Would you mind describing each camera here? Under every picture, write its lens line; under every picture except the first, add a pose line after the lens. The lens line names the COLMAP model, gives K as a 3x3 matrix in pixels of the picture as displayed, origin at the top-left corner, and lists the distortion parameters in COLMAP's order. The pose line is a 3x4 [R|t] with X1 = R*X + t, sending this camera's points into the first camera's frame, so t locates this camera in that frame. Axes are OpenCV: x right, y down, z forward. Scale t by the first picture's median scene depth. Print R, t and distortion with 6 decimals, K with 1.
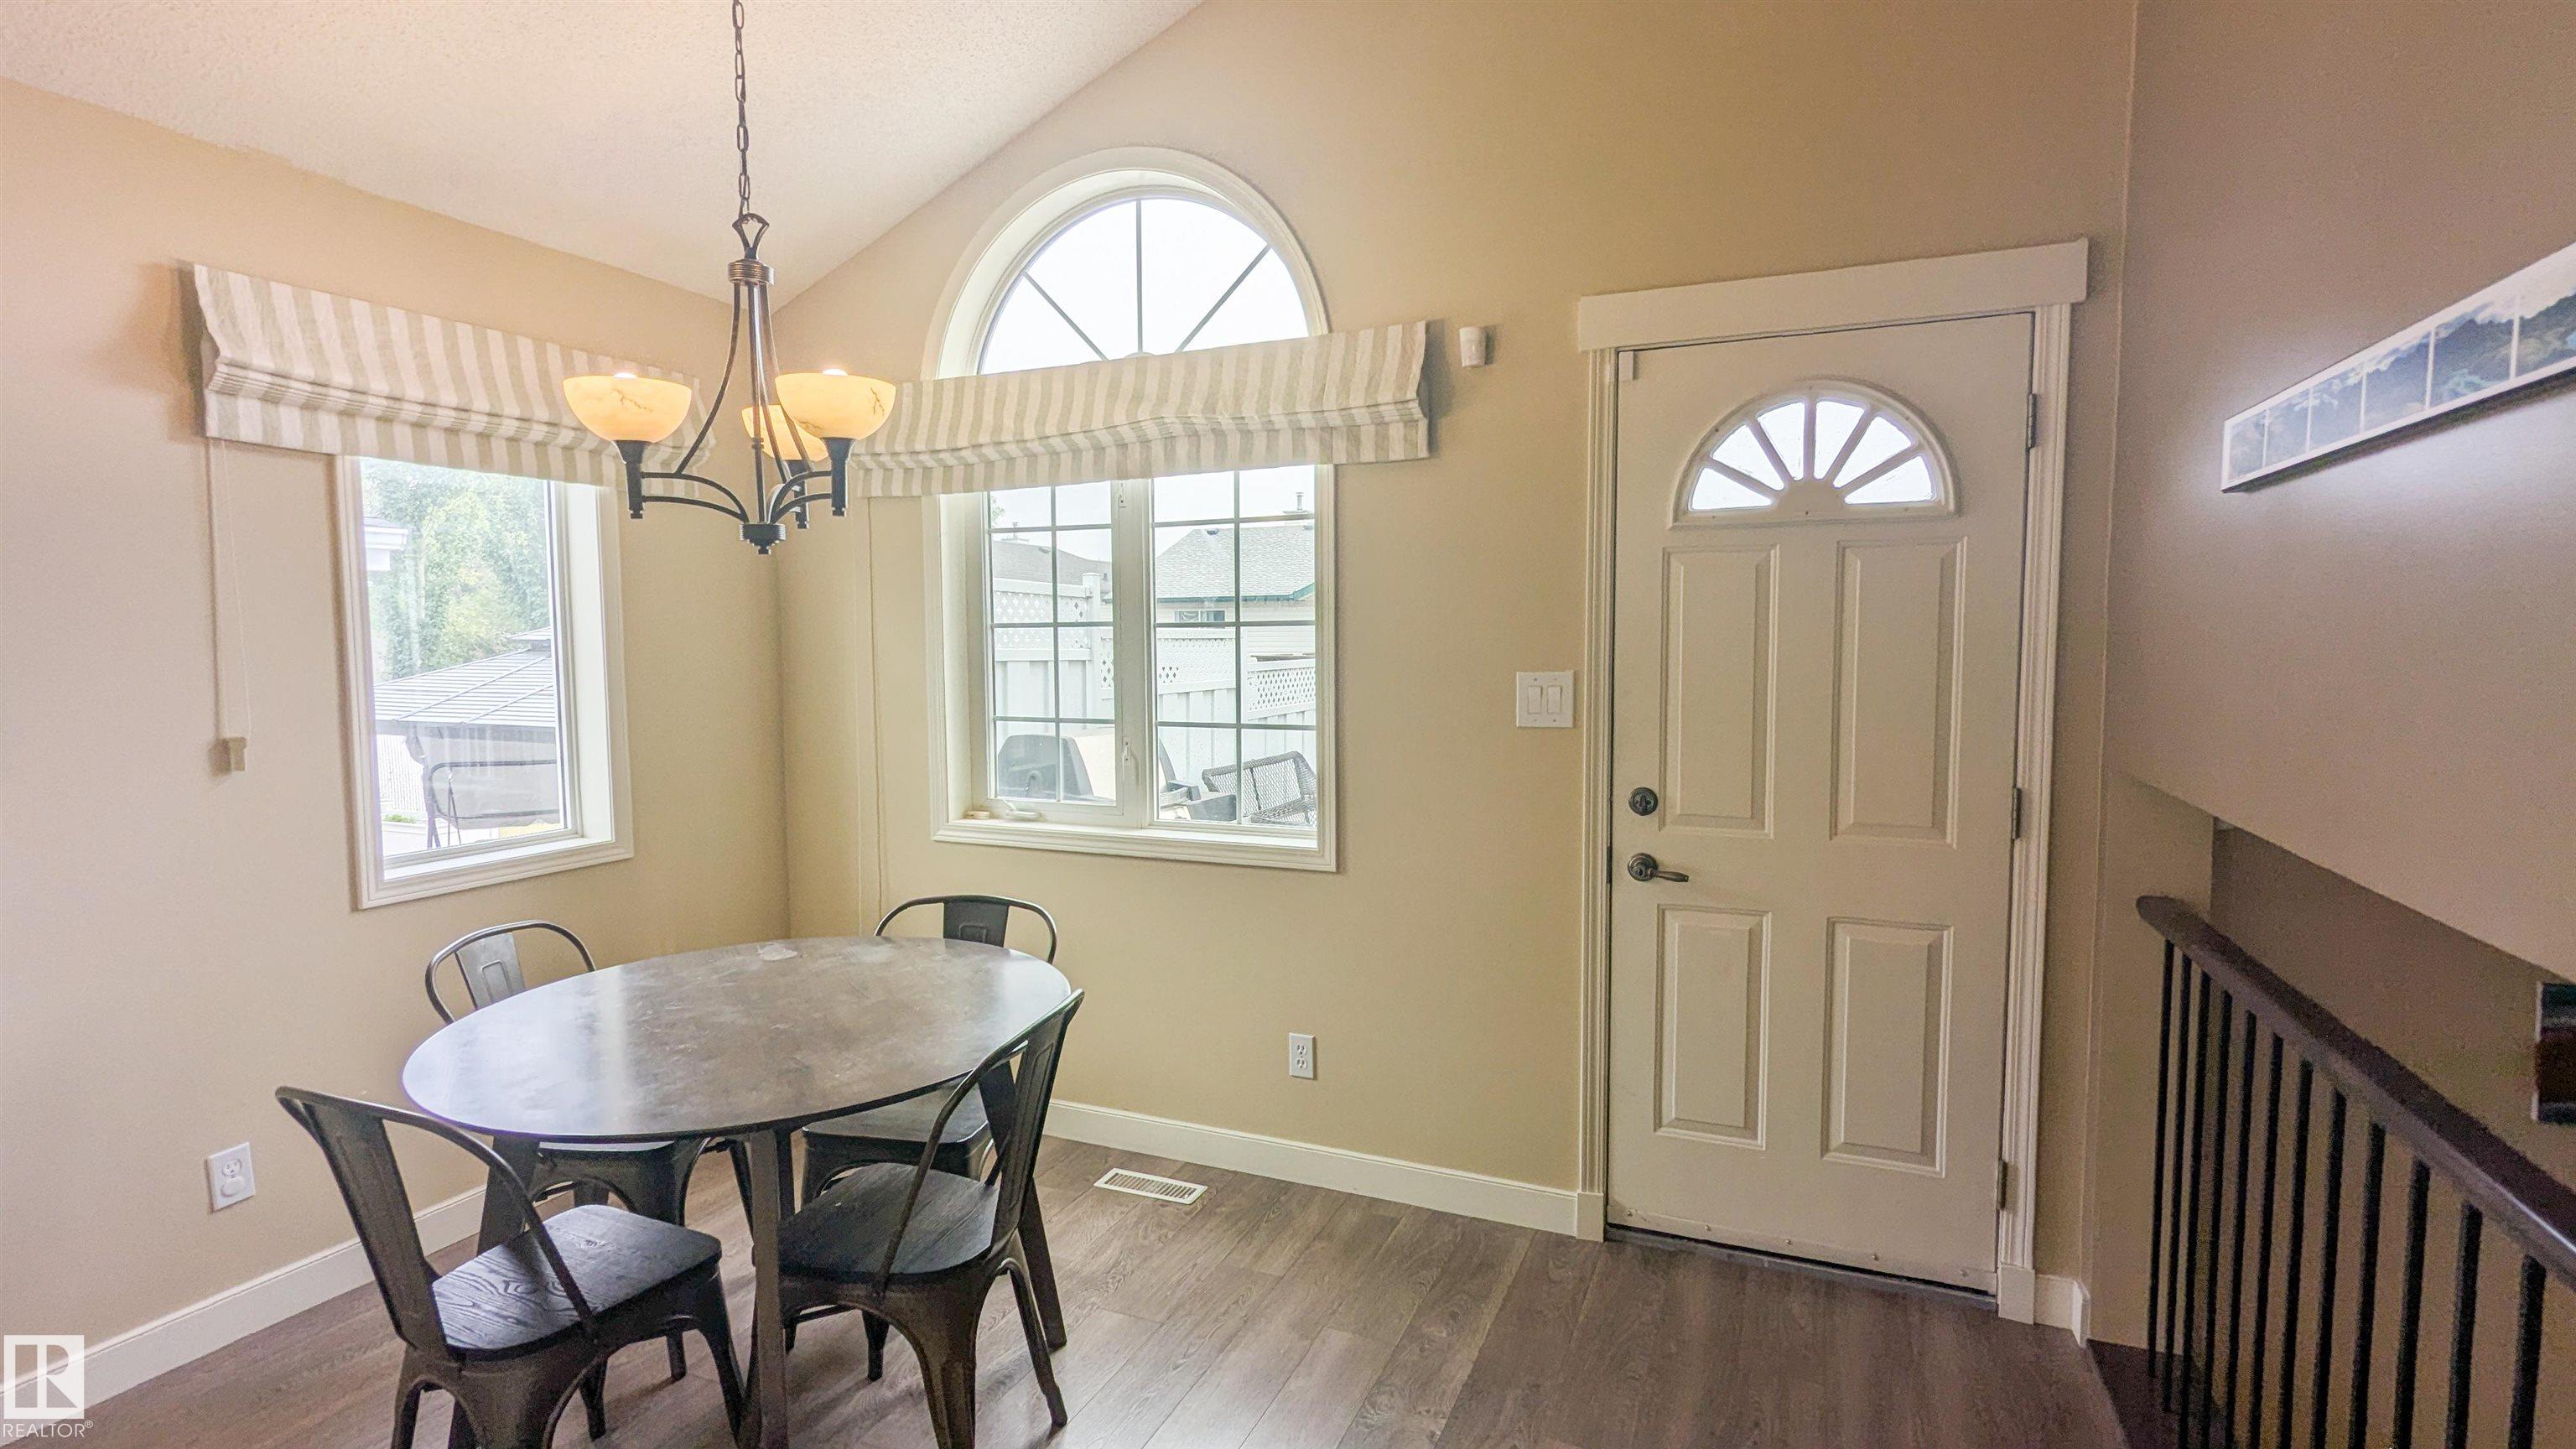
lens RADIAL K [[1221.1, 0, 1296.8], [0, 1221.1, 733.0], [0, 0, 1]] dist [0.000018, 0.000628]
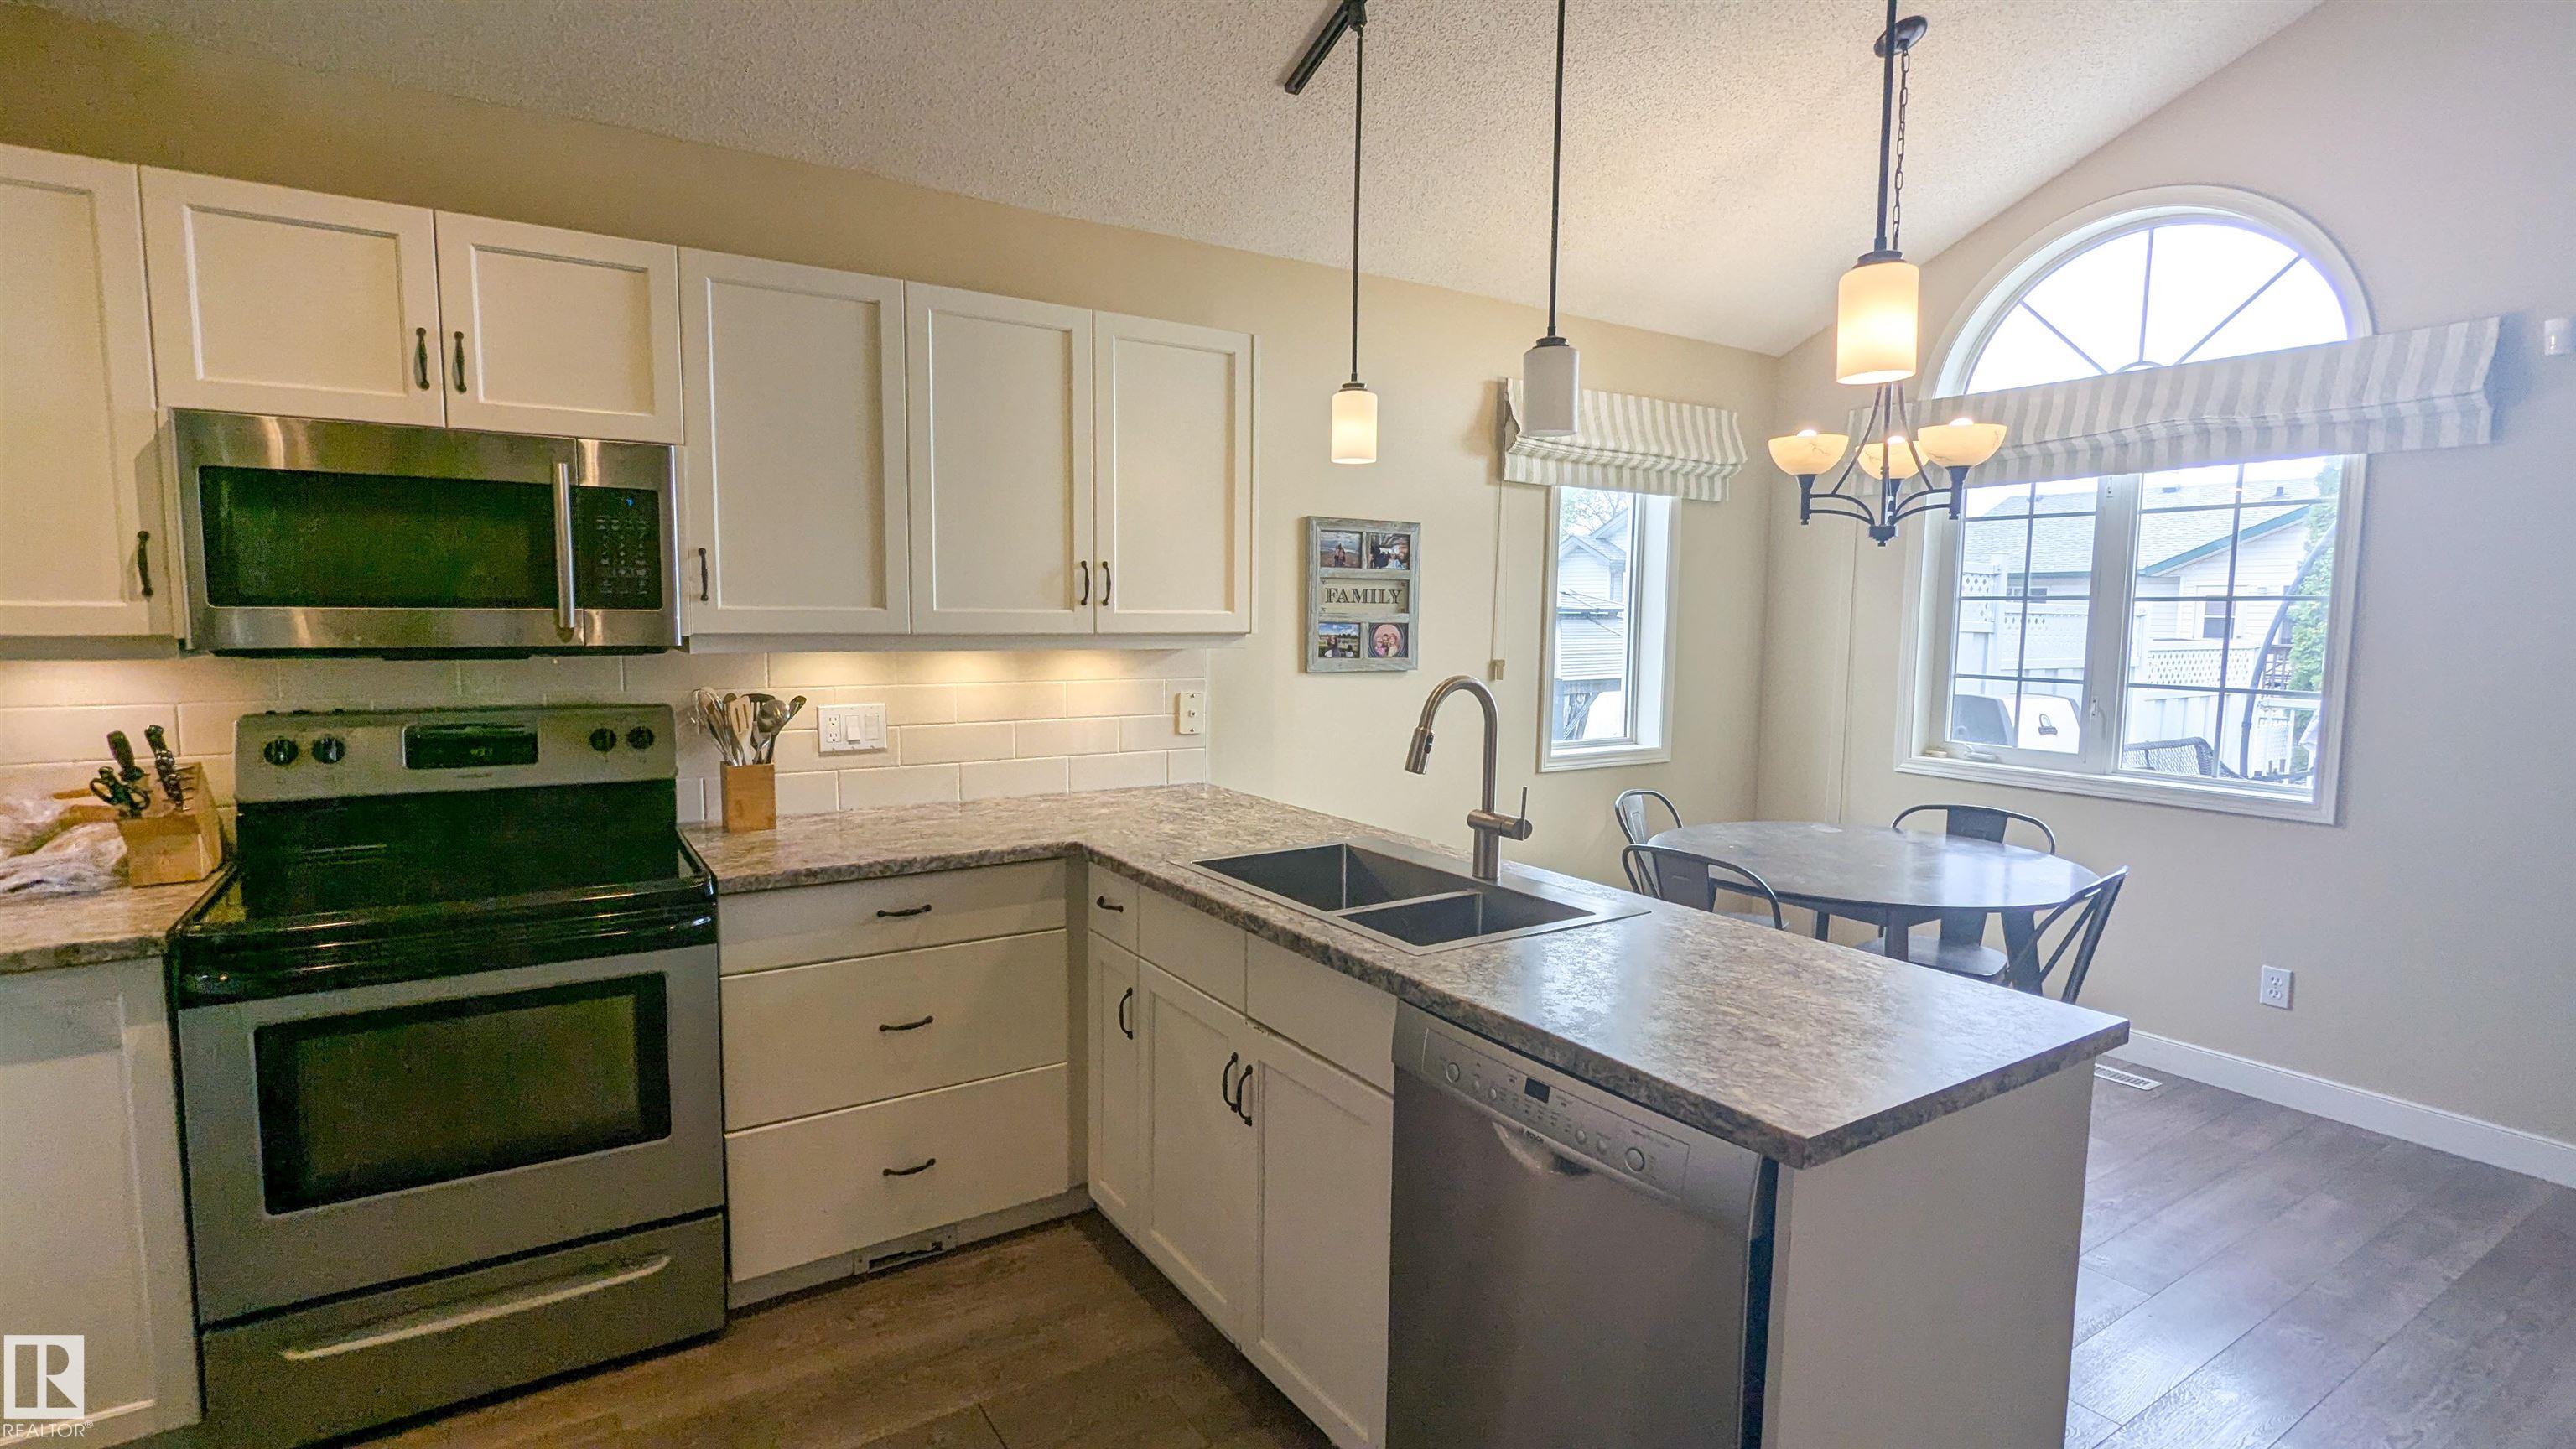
lens RADIAL K [[1221.1, 0, 1286.5], [0, 1221.1, 728.1], [0, 0, 1]] dist [0.000018, 0.000628]
pose [[0.826425, 0.069271, -0.558769, -0.141824], [-0.060830, 0.997579, 0.033703, 0.048216], [0.559751, 0.006137, 0.828638, -0.452928]]
